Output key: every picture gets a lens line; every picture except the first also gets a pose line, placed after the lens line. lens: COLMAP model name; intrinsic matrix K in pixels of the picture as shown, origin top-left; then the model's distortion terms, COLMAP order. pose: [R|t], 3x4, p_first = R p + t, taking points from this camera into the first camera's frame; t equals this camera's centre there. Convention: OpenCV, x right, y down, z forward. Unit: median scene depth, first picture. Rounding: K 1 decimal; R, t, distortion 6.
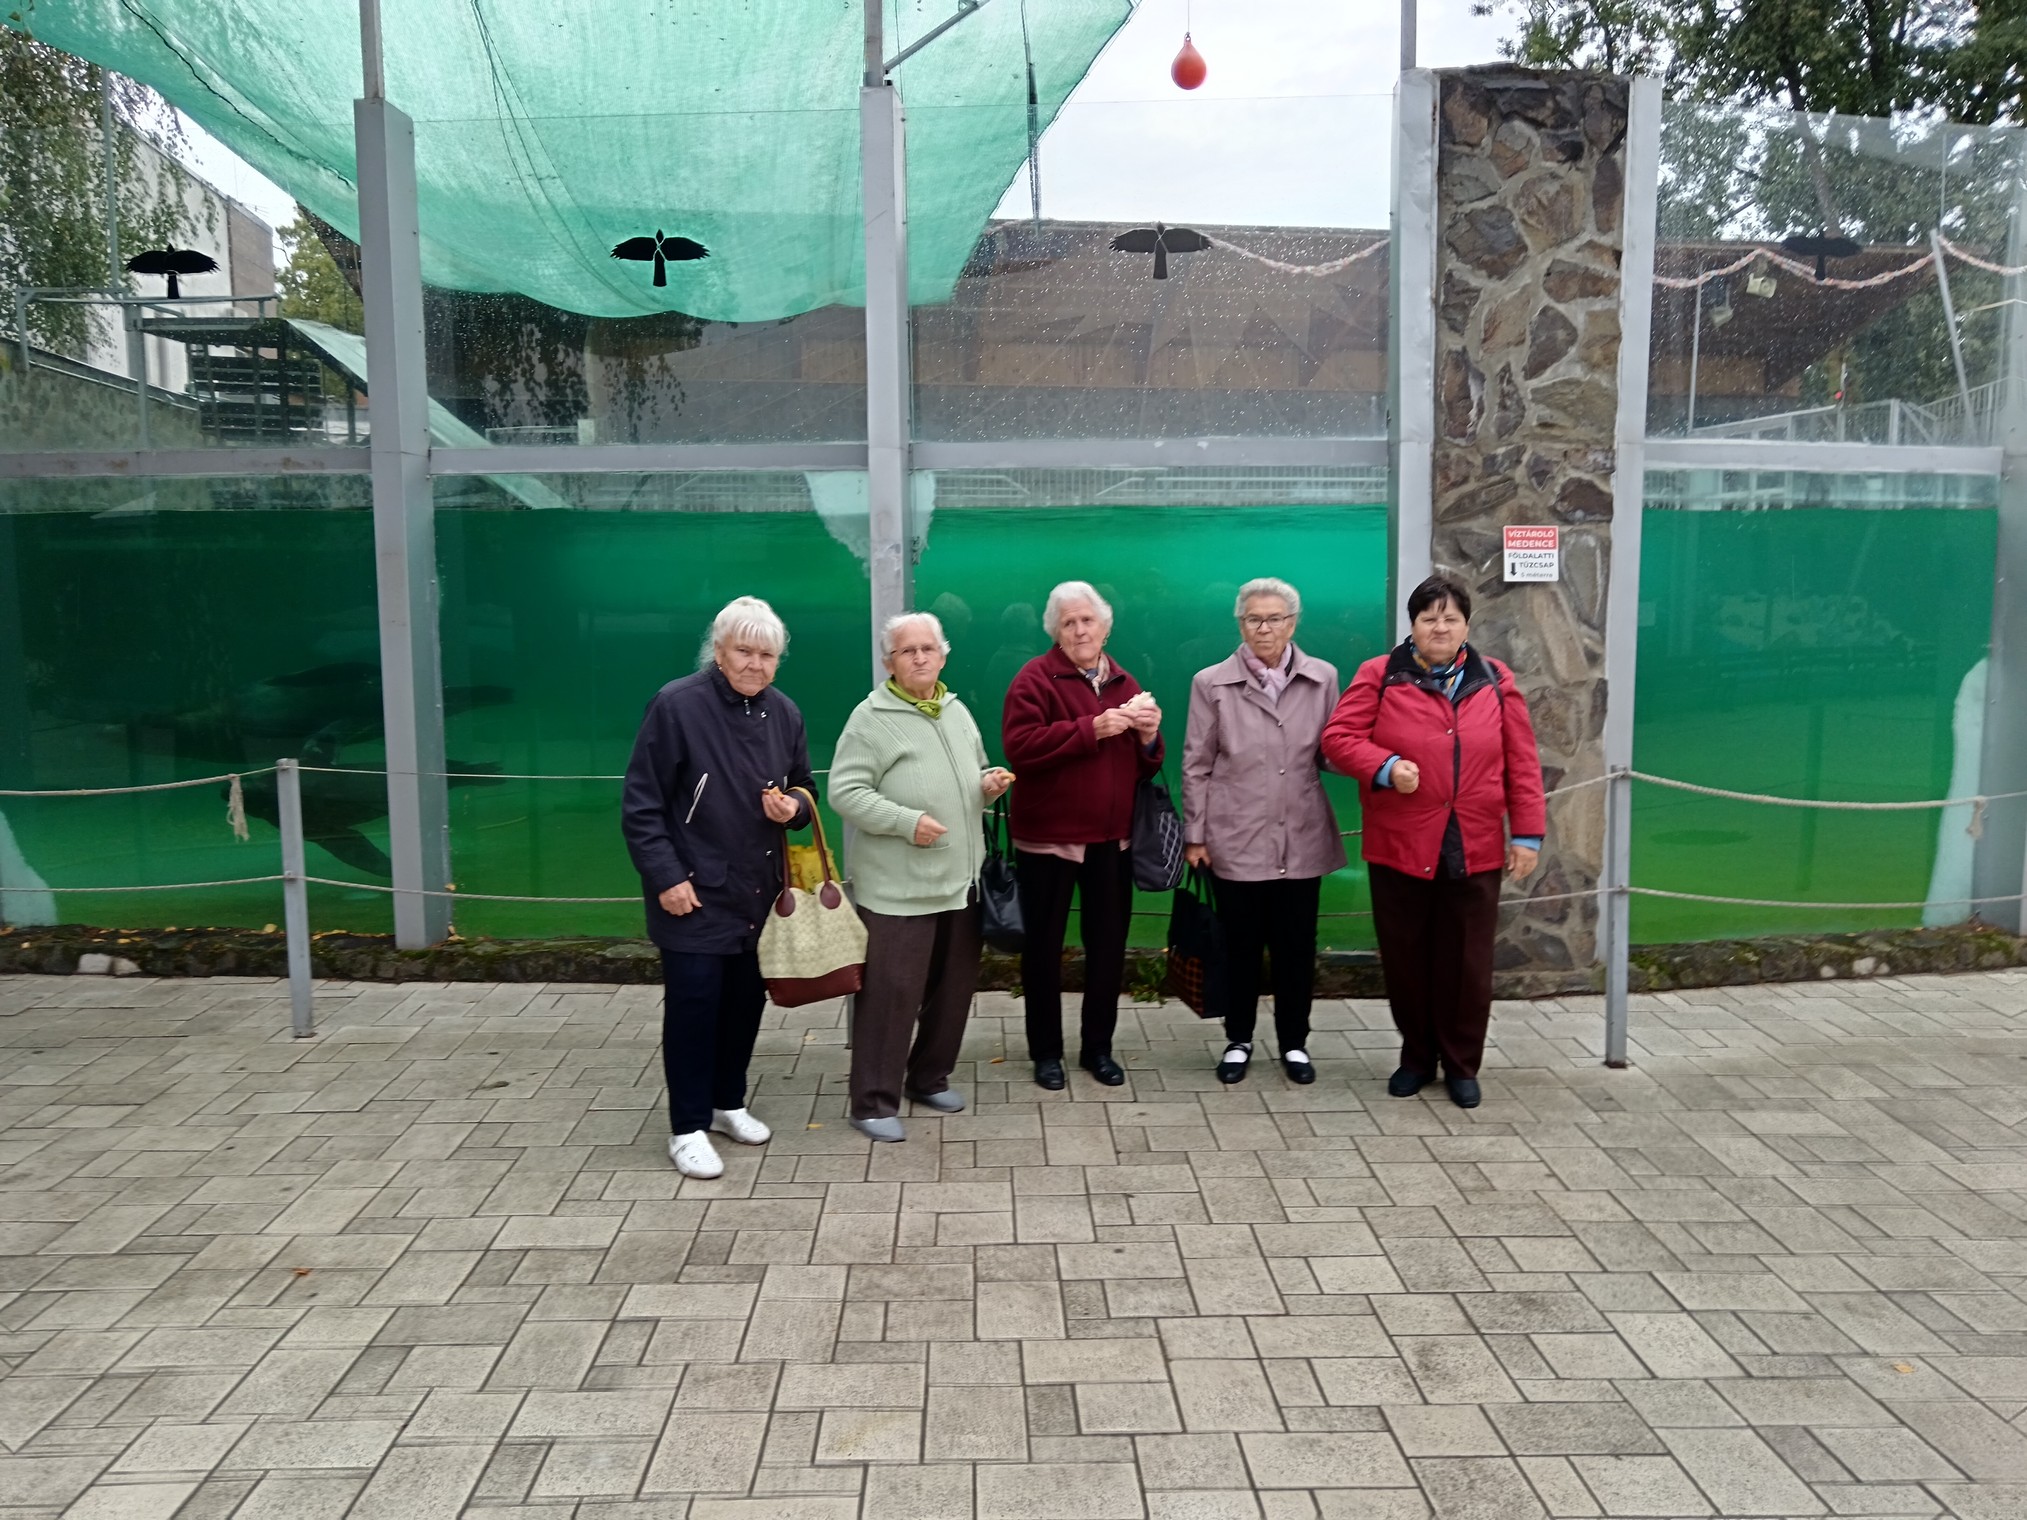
lens RADIAL K [[1631.1, 0, 1013.5], [0, 1631.1, 760.0], [0, 0, 1]] dist [-0.002778, 0.007137]
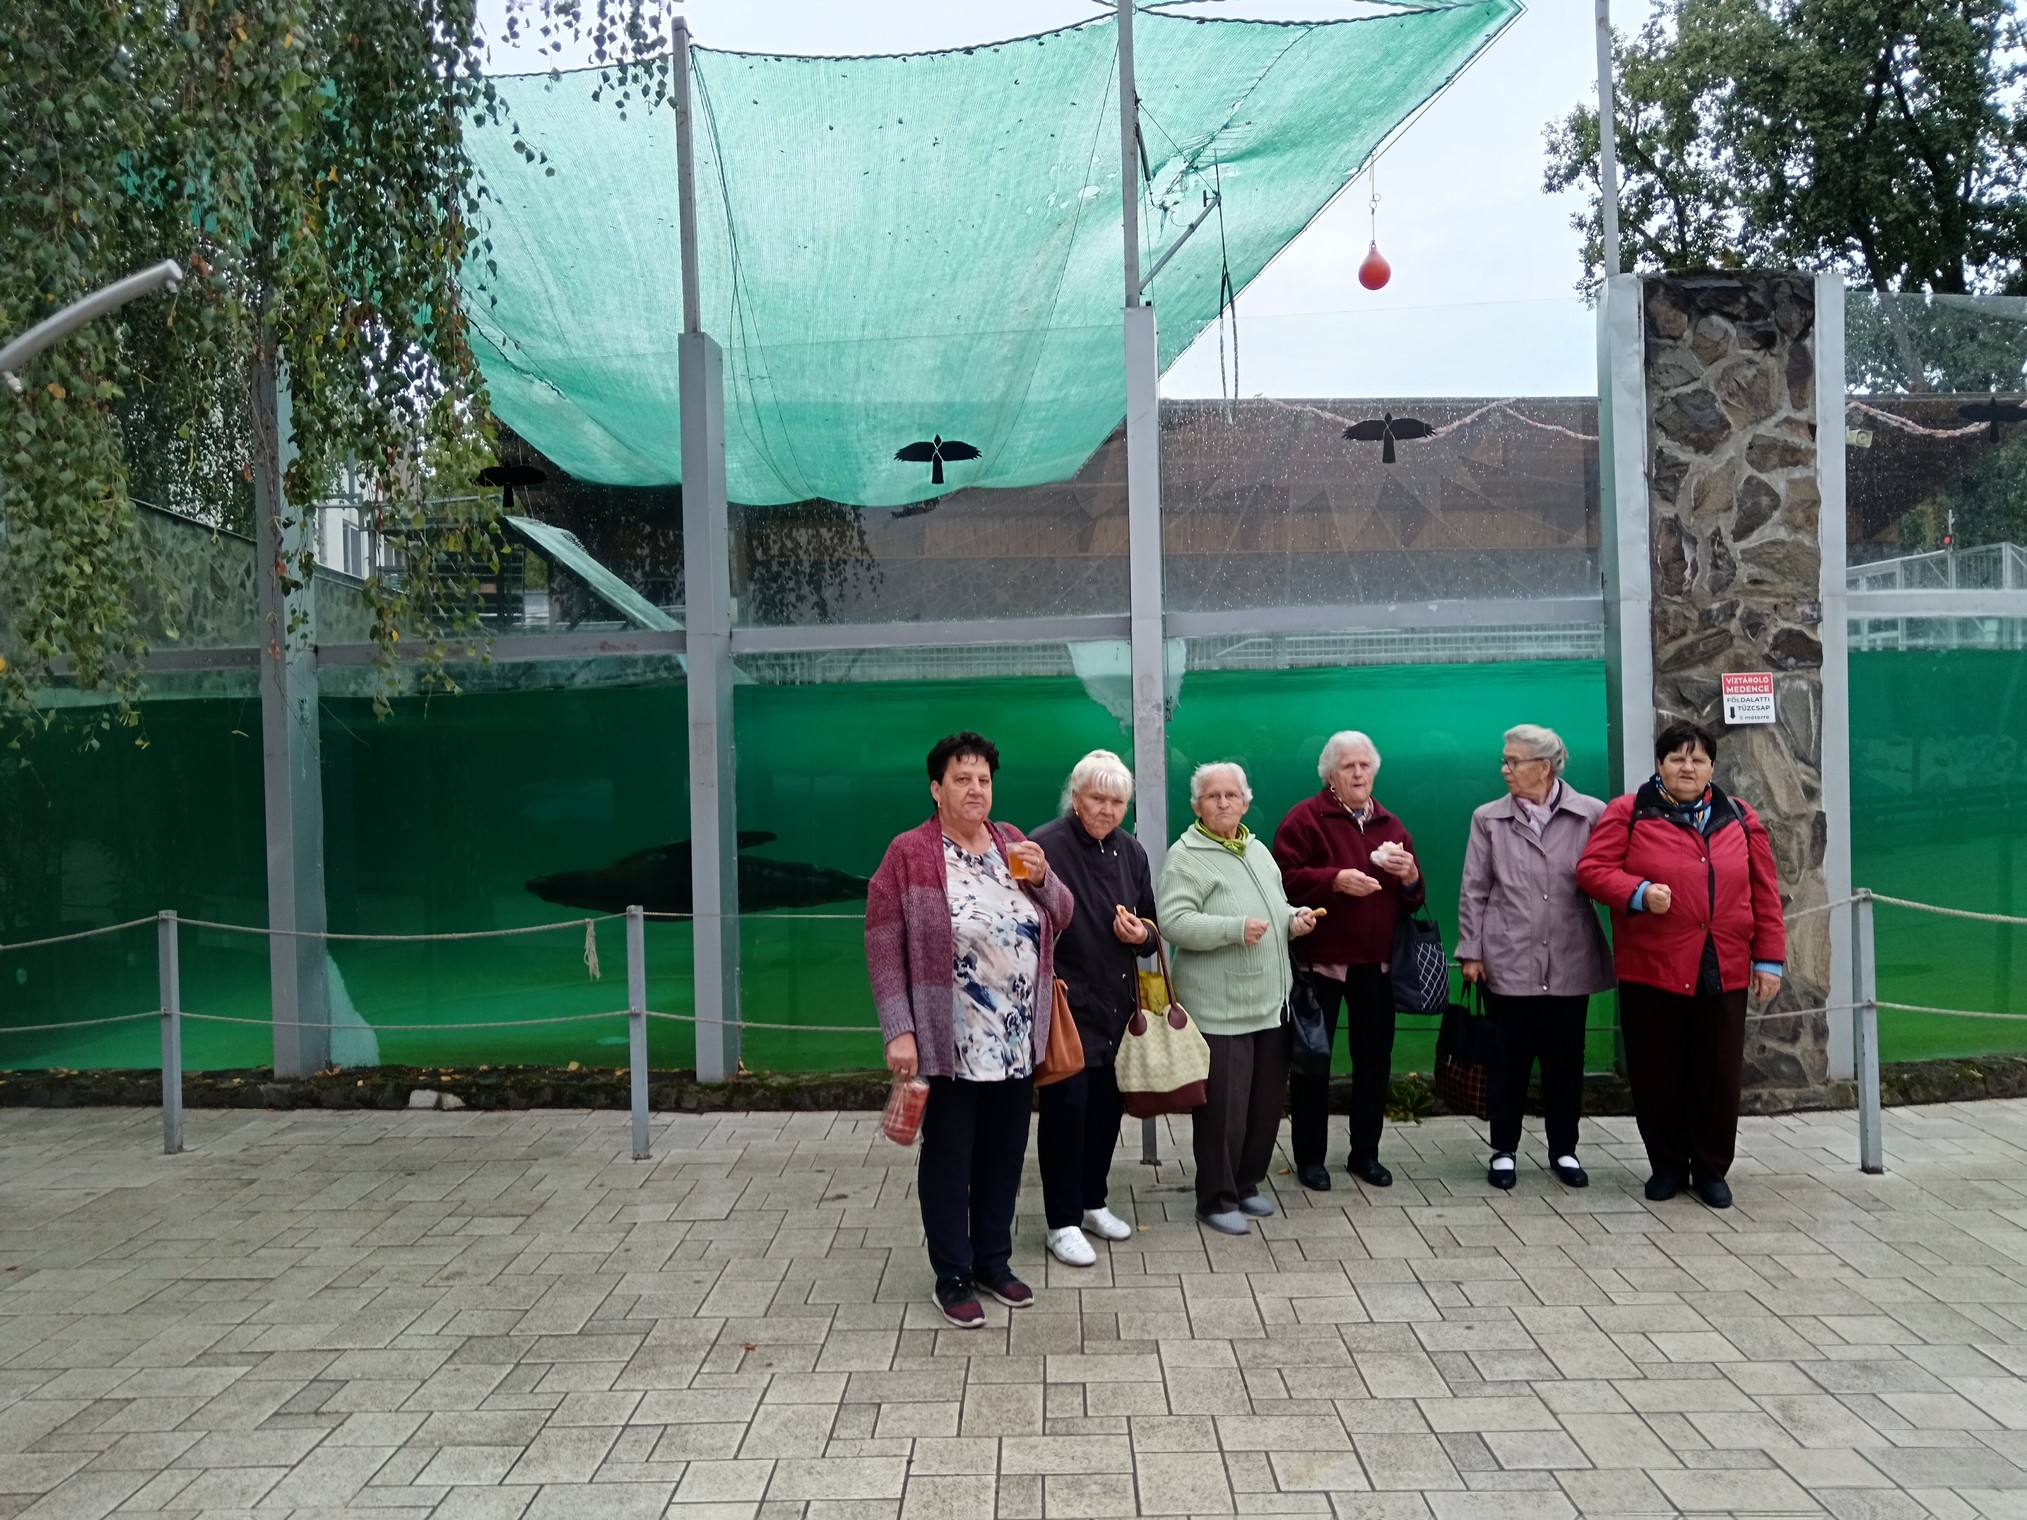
lens RADIAL K [[1606.7, 0, 1013.5], [0, 1606.7, 760.0], [0, 0, 1]] dist [-0.003444, -0.000755]
pose [[0.998096, -0.022790, -0.057317, -0.115037], [0.017050, 0.994970, -0.098717, 0.012505], [0.059278, 0.097551, 0.993464, -0.093778]]
